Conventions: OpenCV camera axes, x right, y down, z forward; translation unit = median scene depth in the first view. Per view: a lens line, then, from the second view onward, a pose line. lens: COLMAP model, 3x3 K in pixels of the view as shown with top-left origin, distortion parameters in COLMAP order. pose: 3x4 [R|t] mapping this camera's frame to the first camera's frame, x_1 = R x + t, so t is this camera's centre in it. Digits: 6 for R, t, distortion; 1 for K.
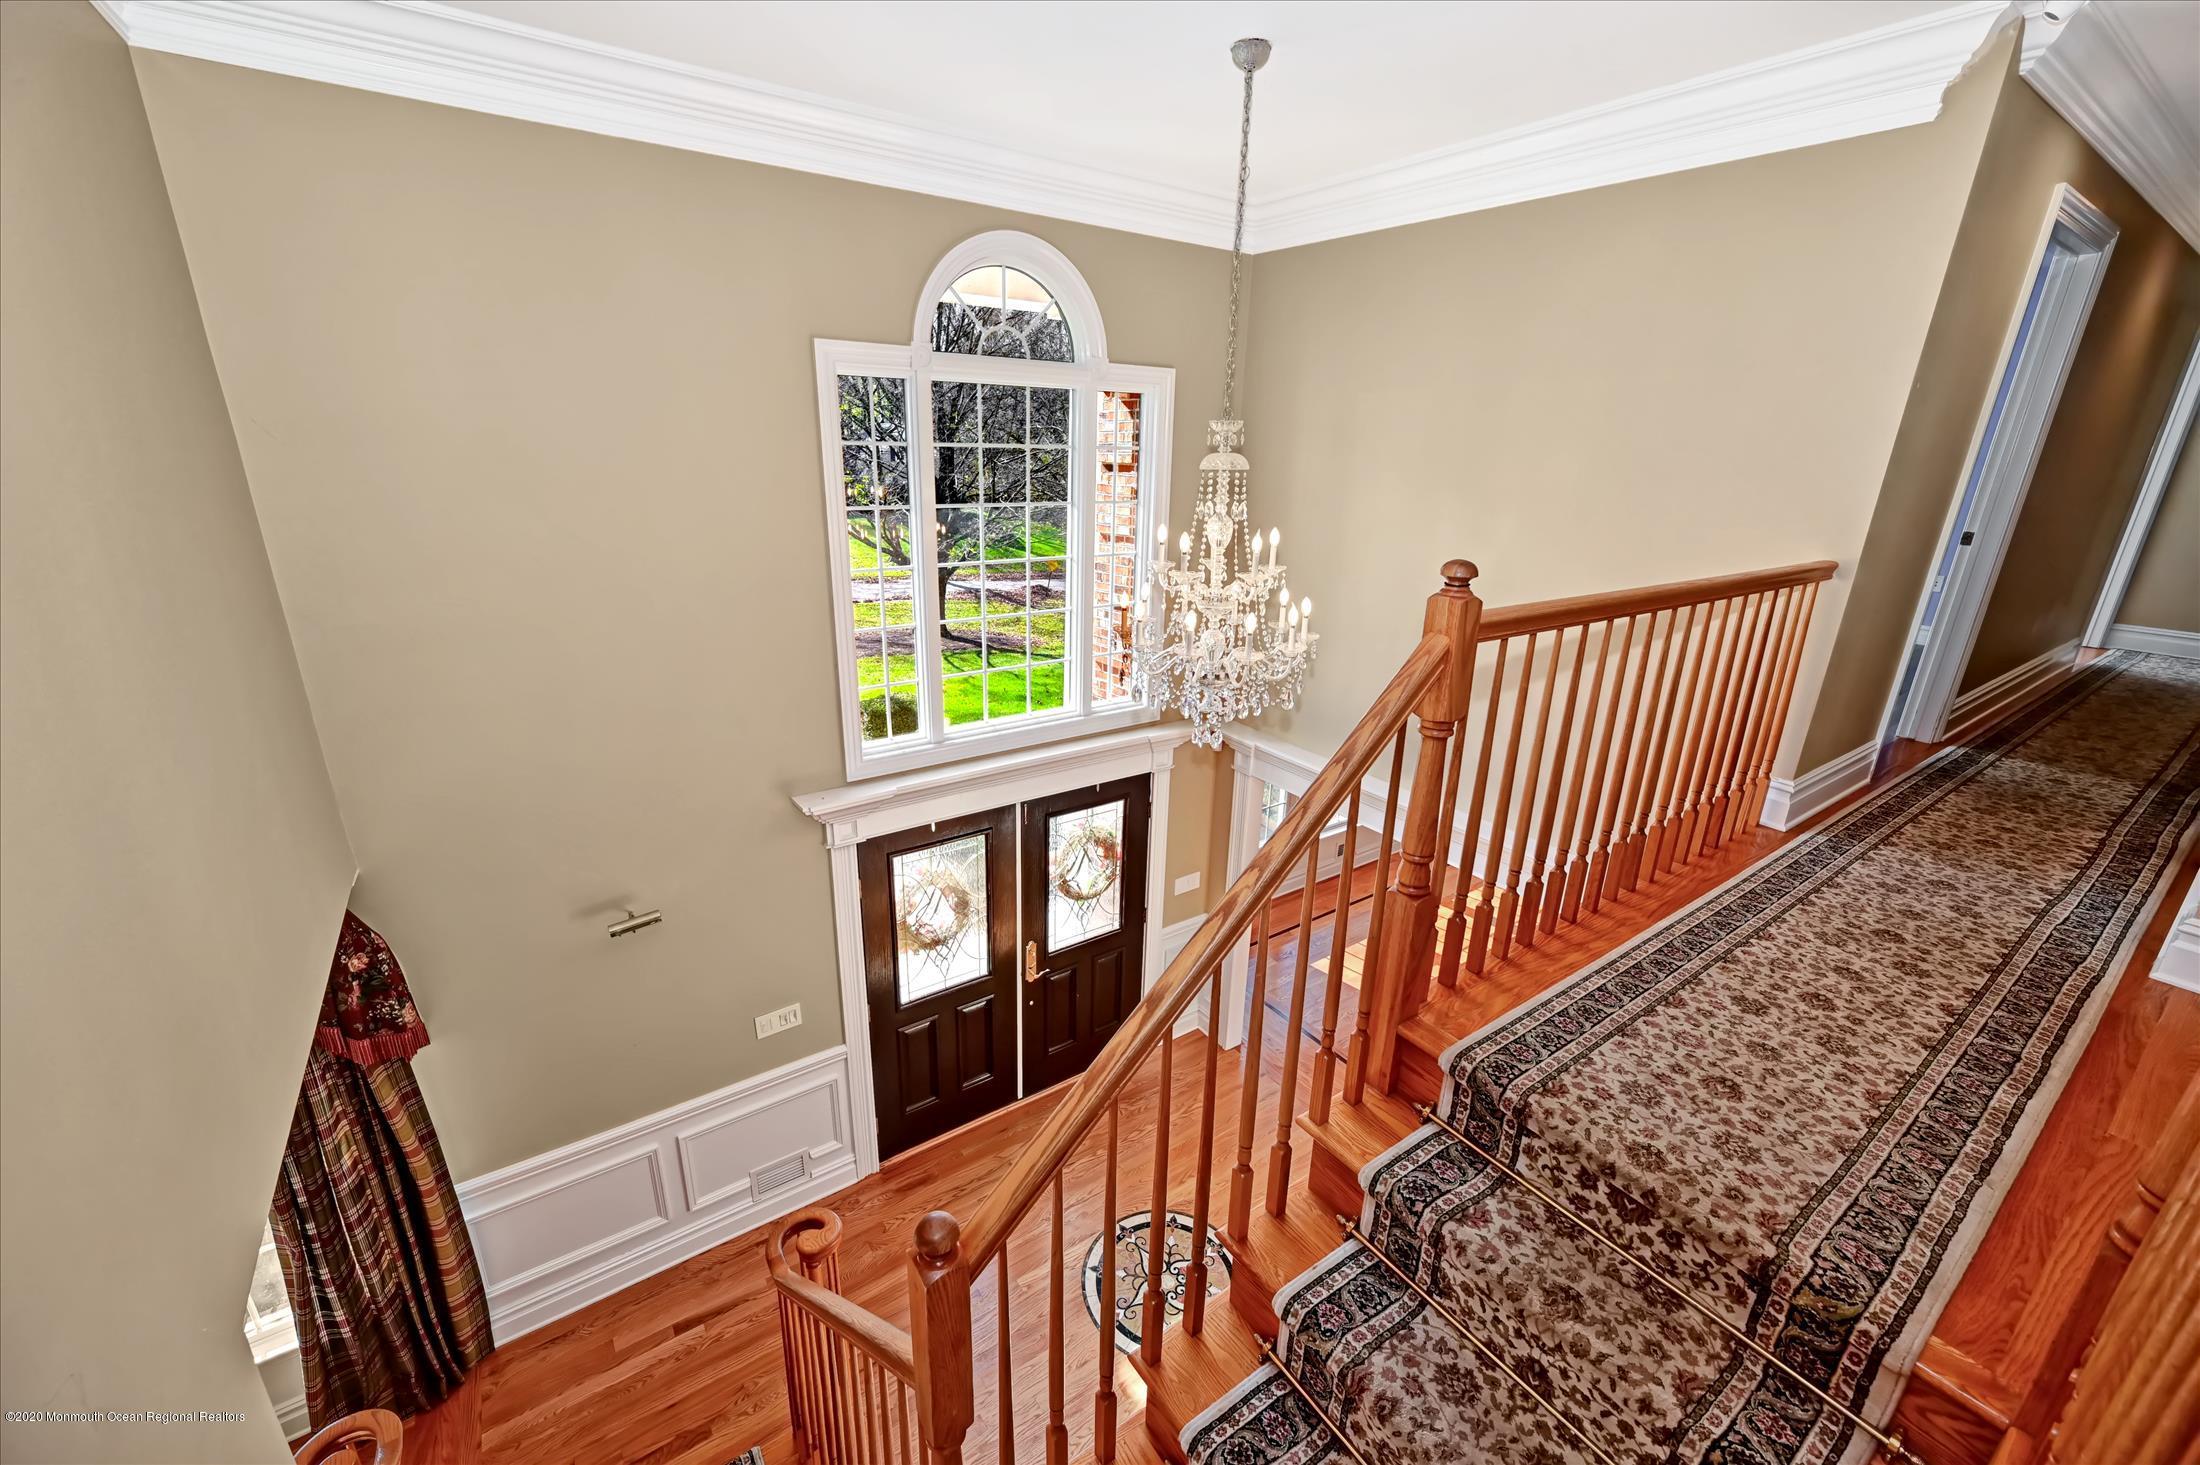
lens RADIAL K [[893.9, 0, 1103.4], [0, 893.9, 729.8], [0, 0, 1]] dist [-0.002231, 0.001180]
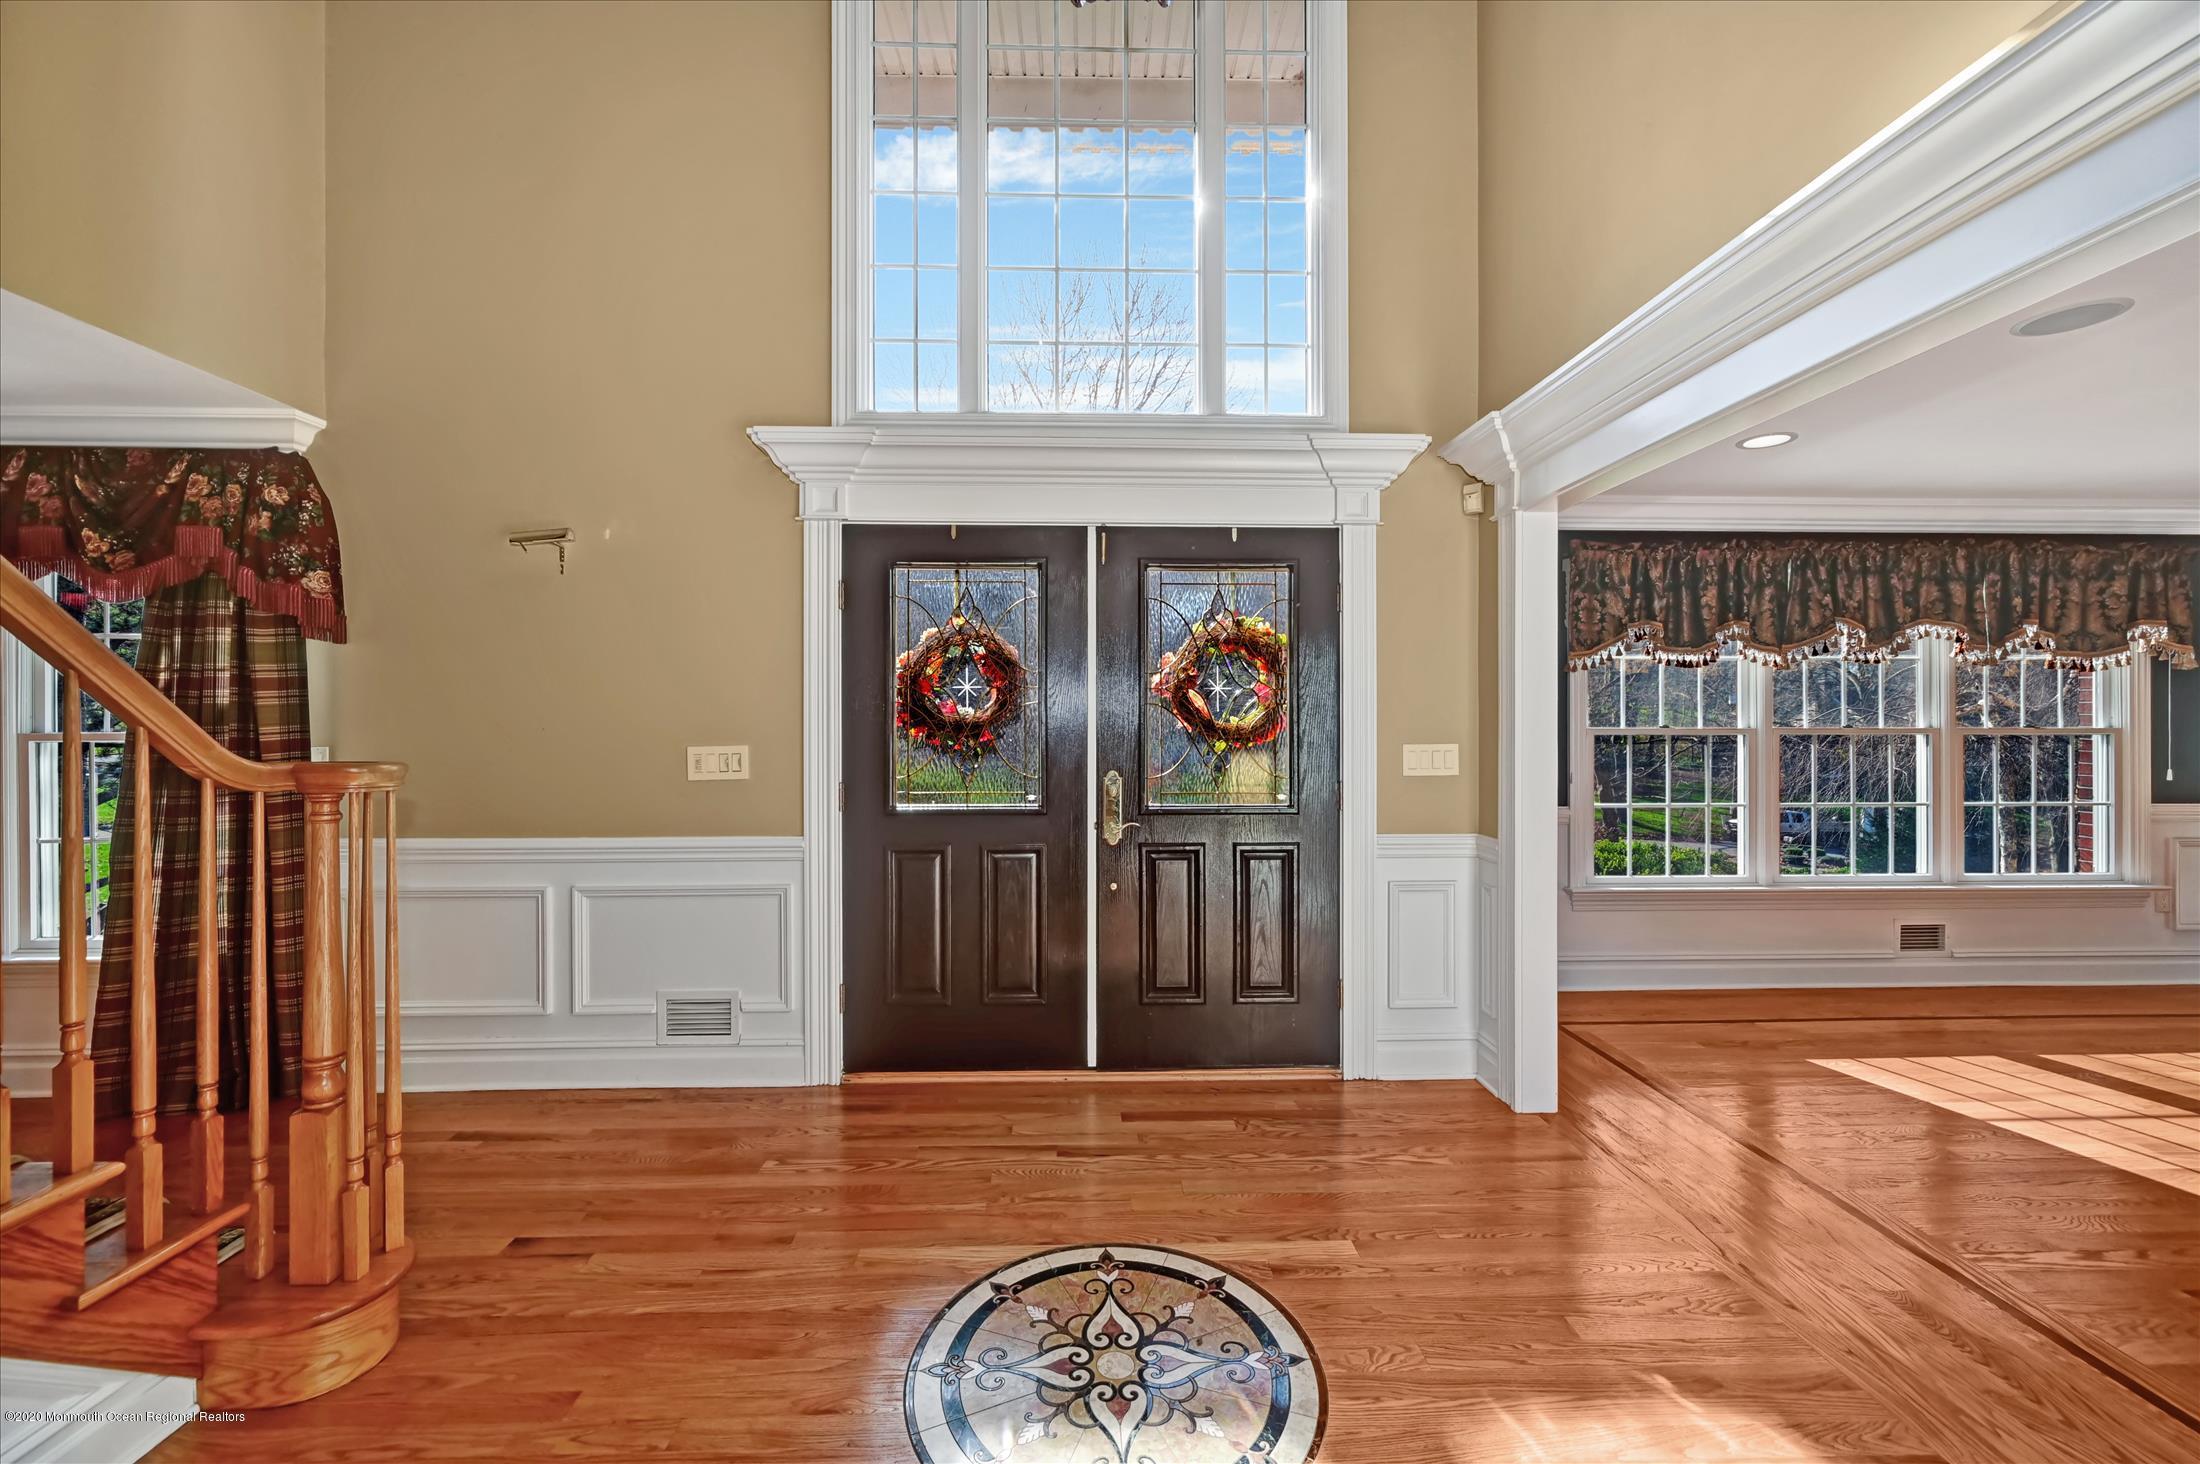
lens RADIAL K [[893.9, 0, 1091.9], [0, 893.9, 735.7], [0, 0, 1]] dist [-0.002231, 0.001180]
pose [[0.838160, -0.014534, -0.545231, 0.267046], [-0.160271, 0.948951, -0.271672, 0.413430], [0.521346, 0.315090, 0.793043, 0.519515]]
